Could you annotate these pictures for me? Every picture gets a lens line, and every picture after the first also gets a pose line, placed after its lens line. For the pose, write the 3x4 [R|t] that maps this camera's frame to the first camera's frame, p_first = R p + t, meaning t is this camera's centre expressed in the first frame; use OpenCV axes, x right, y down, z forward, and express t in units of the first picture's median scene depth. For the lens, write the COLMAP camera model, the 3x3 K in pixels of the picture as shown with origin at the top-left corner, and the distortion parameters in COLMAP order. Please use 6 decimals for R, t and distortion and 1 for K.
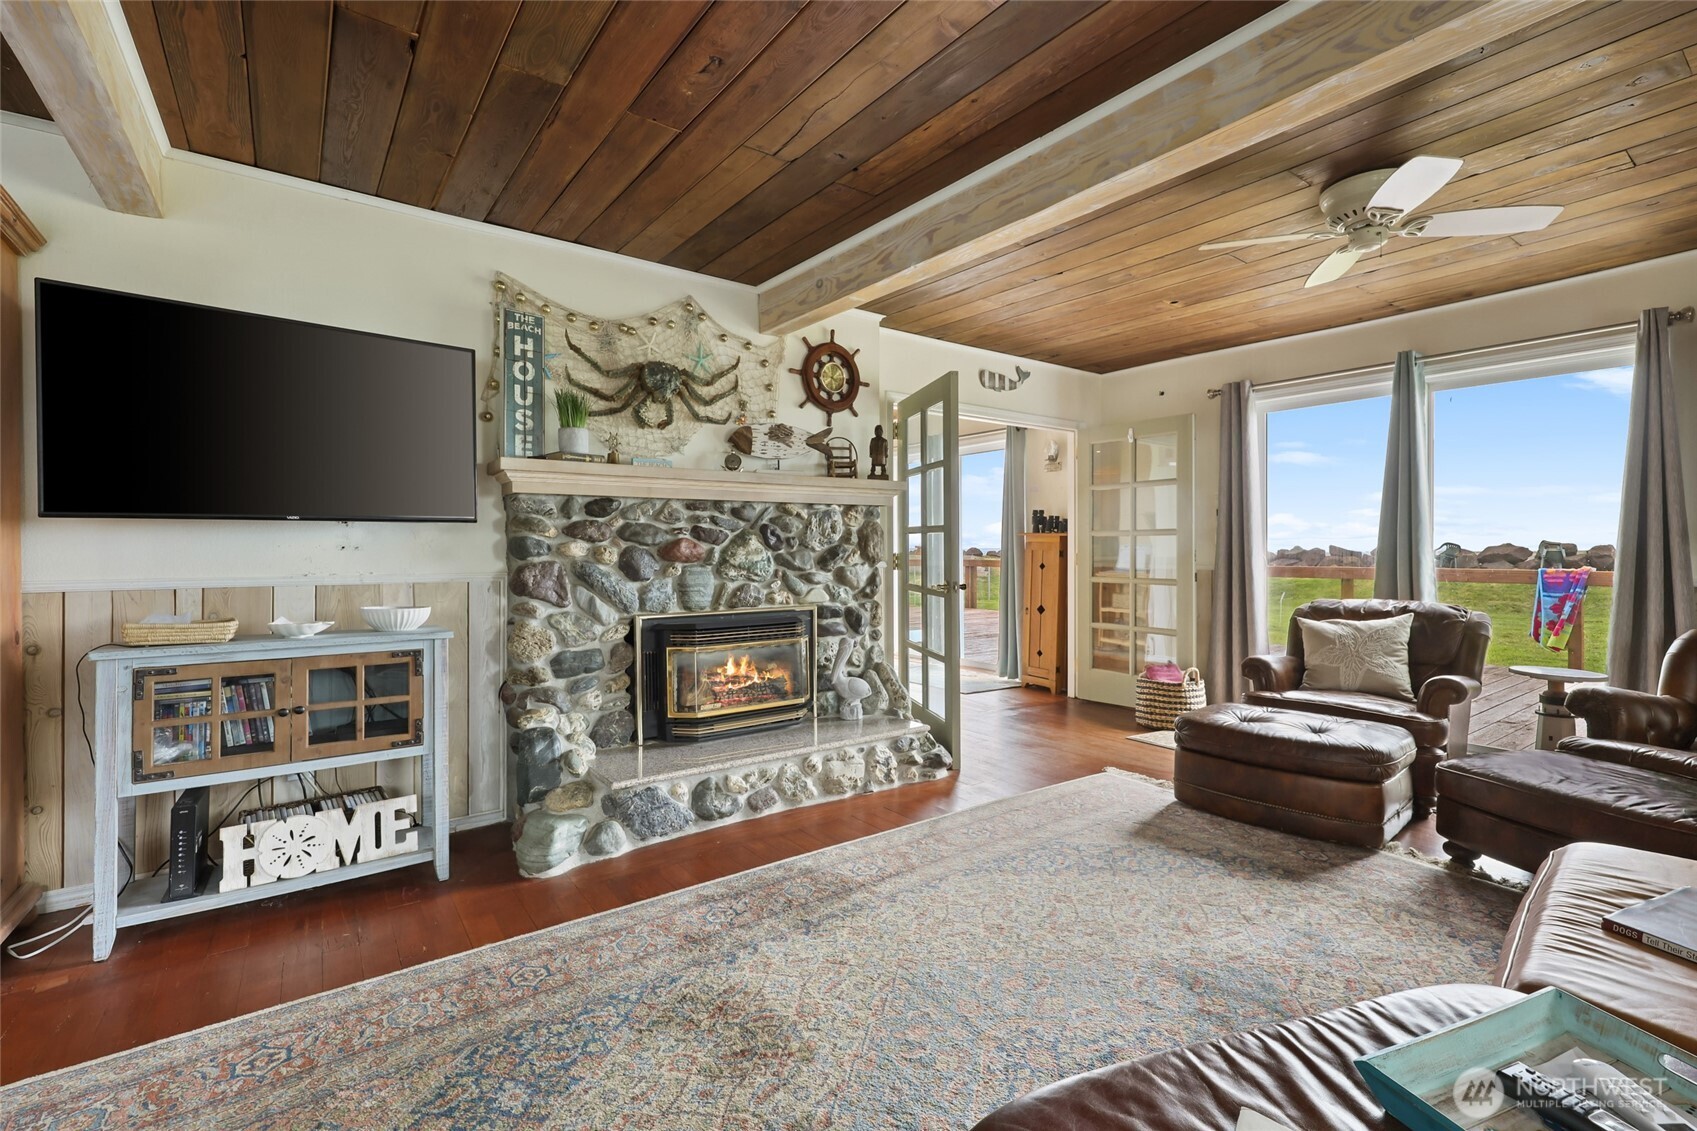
lens RADIAL K [[747.5, 0, 858.8], [0, 747.5, 548.7], [0, 0, 1]] dist [-0.000929, 0.000118]
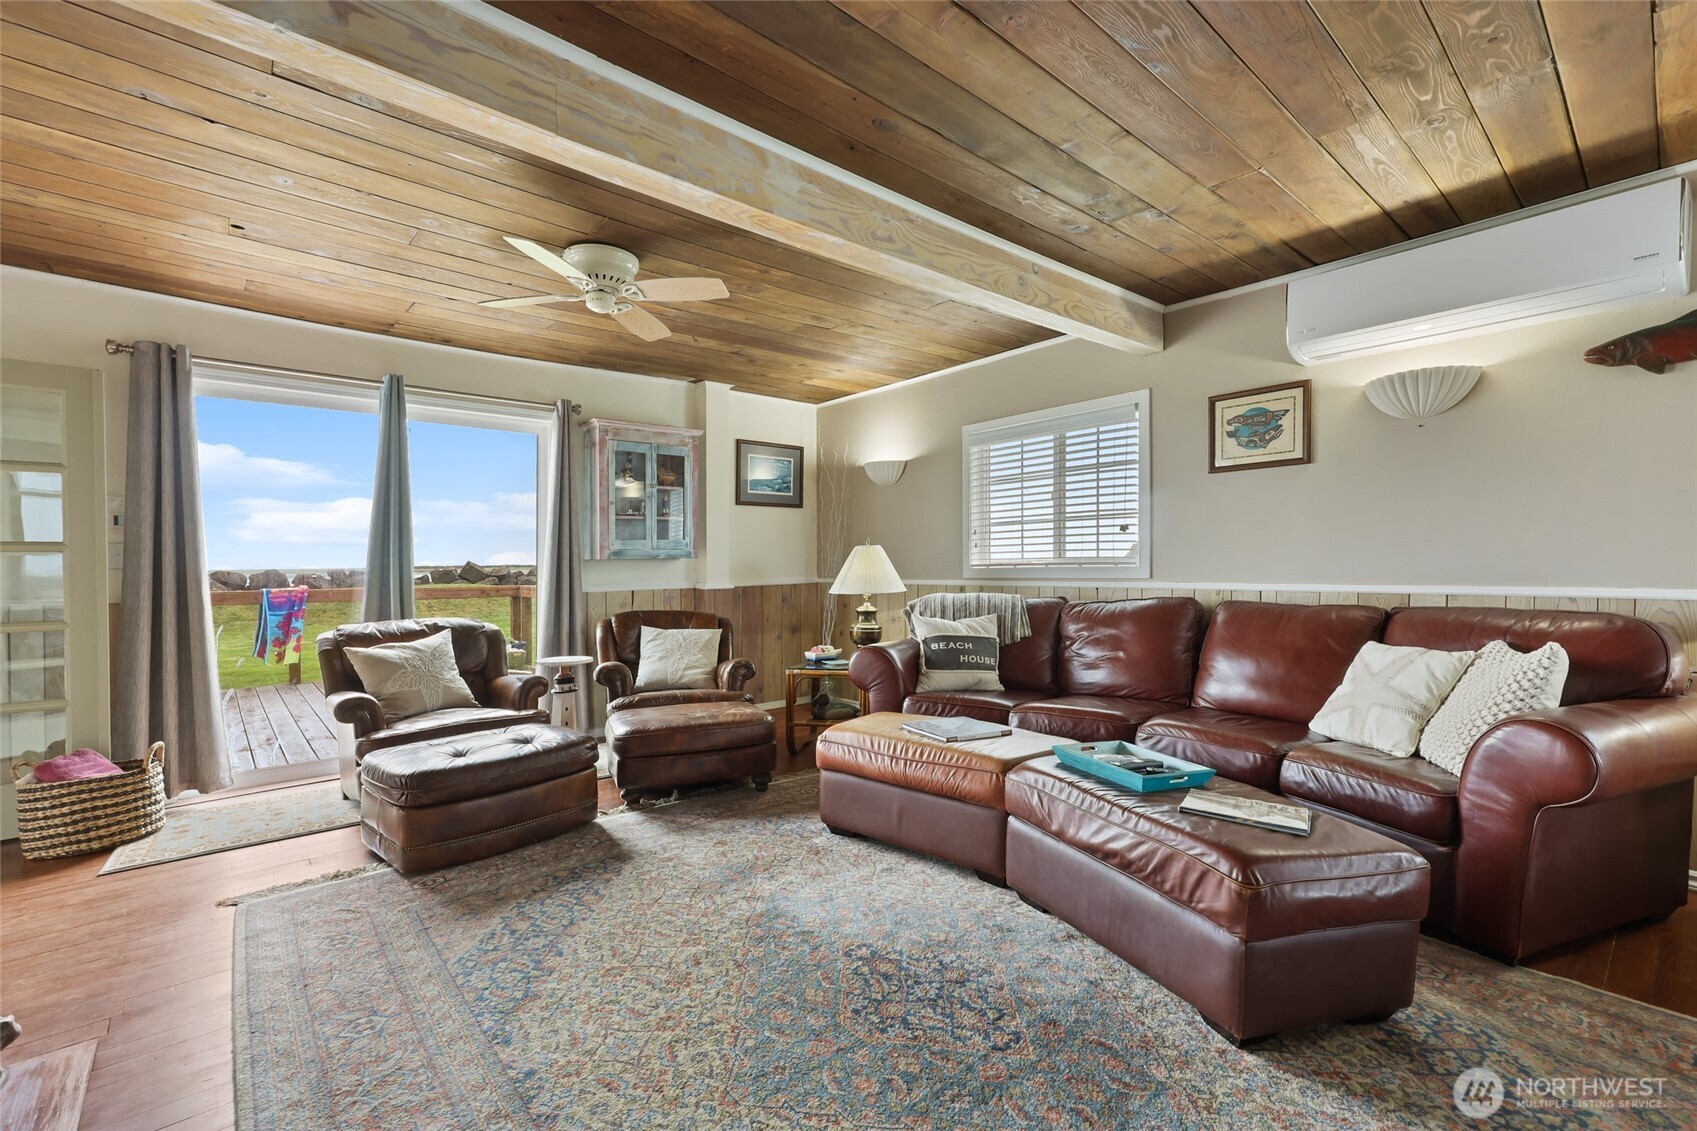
lens RADIAL K [[753.9, 0, 871.1], [0, 753.9, 566.8], [0, 0, 1]] dist [-0.000809, -0.000207]
pose [[-0.099457, -0.003717, 0.995035, -0.439446], [0.012017, 0.999916, 0.004937, 0.001615], [-0.994969, 0.012448, -0.099404, 0.561179]]
